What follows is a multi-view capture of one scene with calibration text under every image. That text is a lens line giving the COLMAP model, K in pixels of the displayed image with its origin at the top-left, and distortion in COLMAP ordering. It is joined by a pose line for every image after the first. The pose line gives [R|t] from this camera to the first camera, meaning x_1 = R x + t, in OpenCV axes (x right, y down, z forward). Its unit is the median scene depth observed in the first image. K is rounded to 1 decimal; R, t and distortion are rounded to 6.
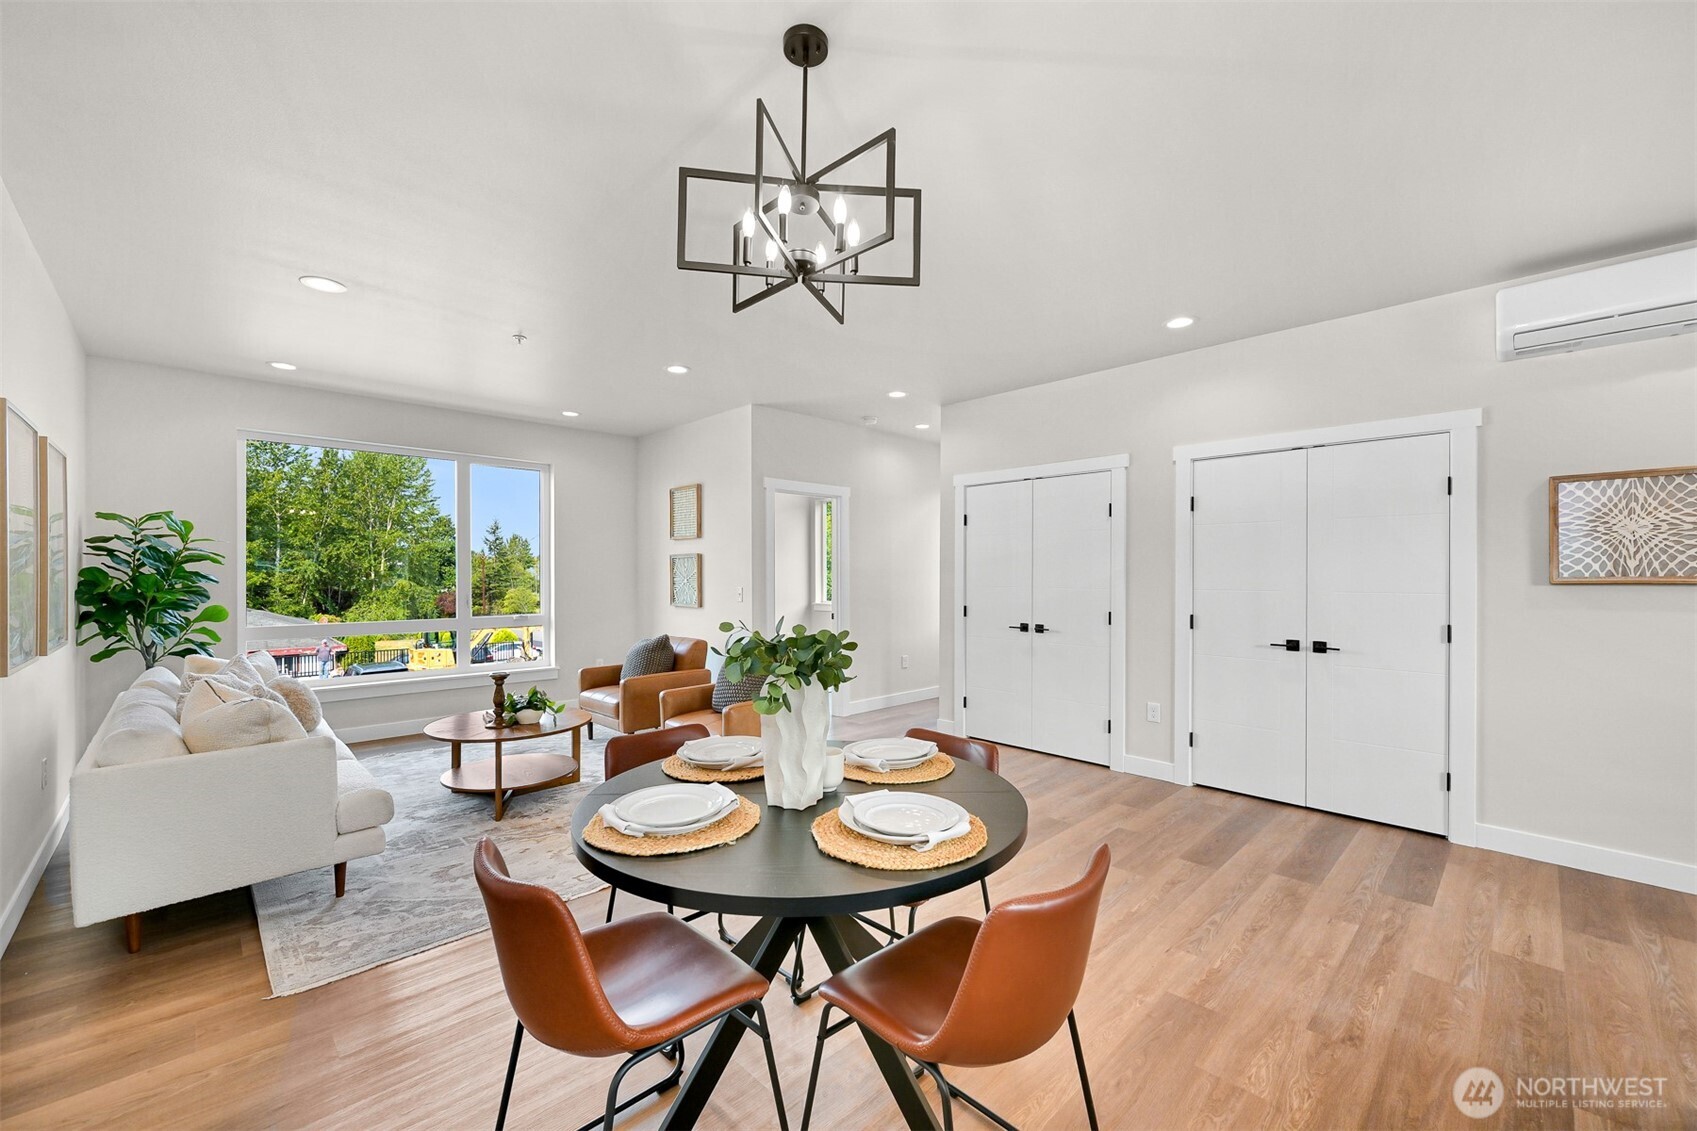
lens RADIAL K [[682.3, 0, 850.2], [0, 682.3, 574.6], [0, 0, 1]] dist [0.002682, -0.000035]
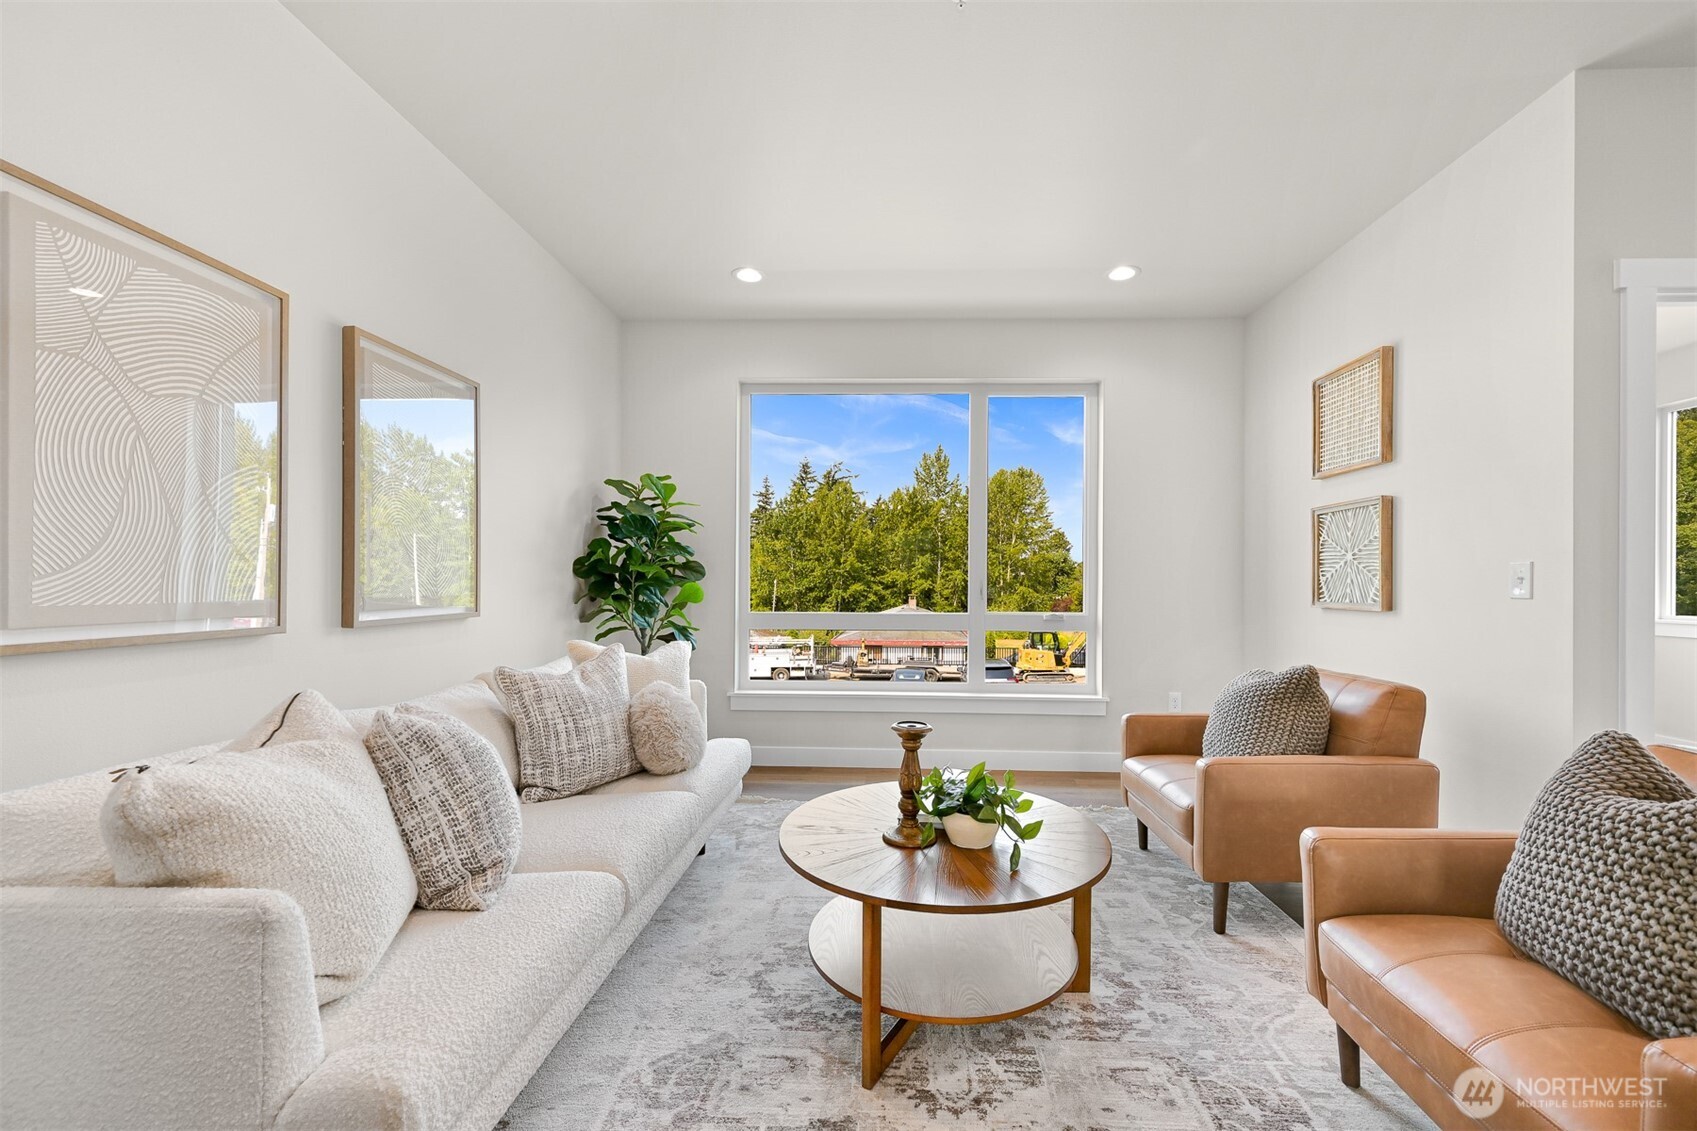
lens RADIAL K [[682.3, 0, 874.3], [0, 682.3, 586.4], [0, 0, 1]] dist [0.002682, -0.000035]
pose [[0.694208, 0.008681, -0.719722, -0.127995], [-0.007200, 0.999961, 0.005117, 0.031426], [0.719738, 0.001630, 0.694243, 0.423774]]
